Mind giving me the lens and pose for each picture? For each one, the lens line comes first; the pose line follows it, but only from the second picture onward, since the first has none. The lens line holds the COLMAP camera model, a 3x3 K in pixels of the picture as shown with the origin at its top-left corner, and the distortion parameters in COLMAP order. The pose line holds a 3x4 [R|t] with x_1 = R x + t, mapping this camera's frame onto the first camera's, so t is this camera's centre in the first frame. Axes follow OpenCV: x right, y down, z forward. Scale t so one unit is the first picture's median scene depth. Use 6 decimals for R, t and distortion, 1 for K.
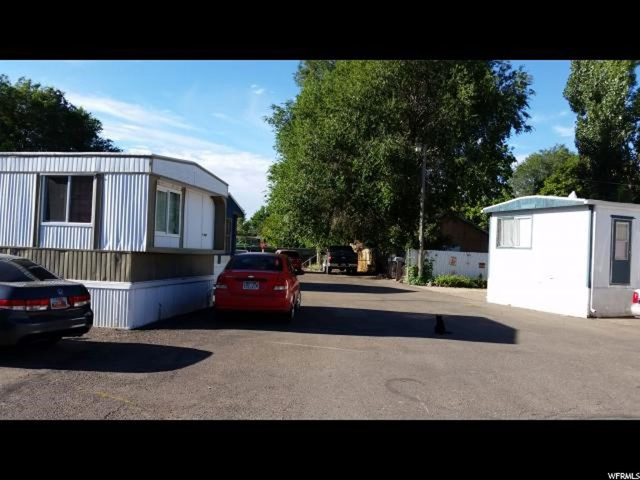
lens RADIAL K [[522.0, 0, 319.7], [0, 522.0, 243.1], [0, 0, 1]] dist [0.081704, -0.217588]
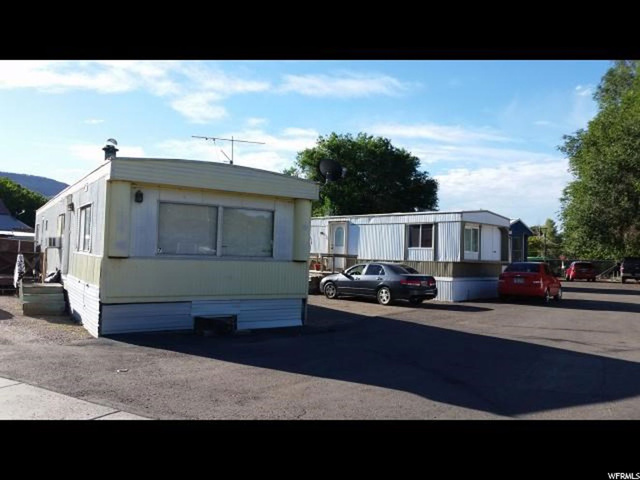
lens RADIAL K [[517.3, 0, 319.4], [0, 517.3, 242.9], [0, 0, 1]] dist [0.073597, -0.142217]
pose [[0.837015, -0.033379, -0.546161, 0.271816], [0.017828, 0.999271, -0.033750, 0.002136], [0.546890, 0.018512, 0.837000, -0.849611]]
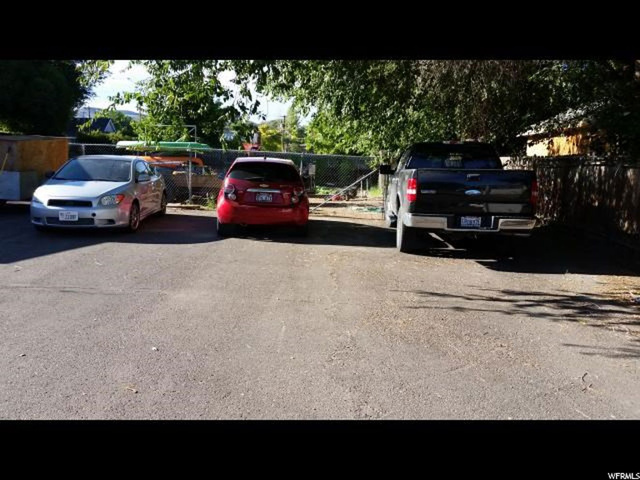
lens RADIAL K [[517.3, 0, 319.4], [0, 517.3, 242.9], [0, 0, 1]] dist [0.073597, -0.142217]
pose [[0.990488, 0.009461, -0.137274, 0.031864], [0.013911, 0.985637, 0.168303, 0.033920], [0.136894, -0.168612, 0.976130, 2.387388]]
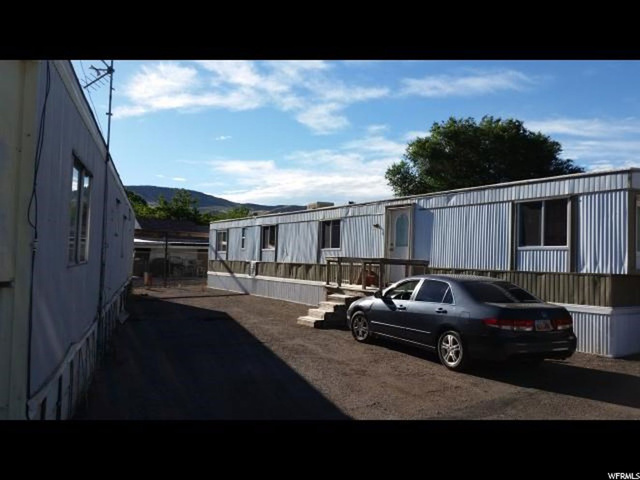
lens RADIAL K [[522.0, 0, 319.7], [0, 522.0, 243.1], [0, 0, 1]] dist [0.081704, -0.217588]
pose [[0.677139, -0.047110, -0.734346, -0.020511], [0.015839, 0.998650, -0.049461, -0.001474], [0.735685, 0.021861, 0.676971, -0.015224]]
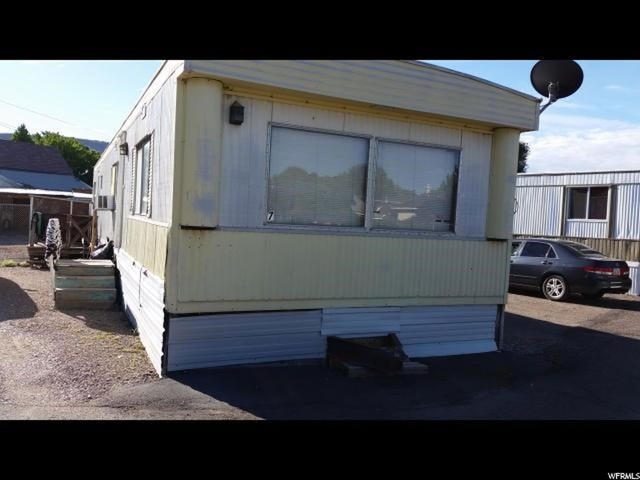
lens RADIAL K [[522.0, 0, 319.7], [0, 522.0, 243.1], [0, 0, 1]] dist [0.081704, -0.217588]
pose [[0.770017, 0.019689, -0.637720, -0.122099], [-0.004000, 0.999653, 0.026032, -0.008363], [0.638011, -0.017494, 0.769829, -0.582652]]
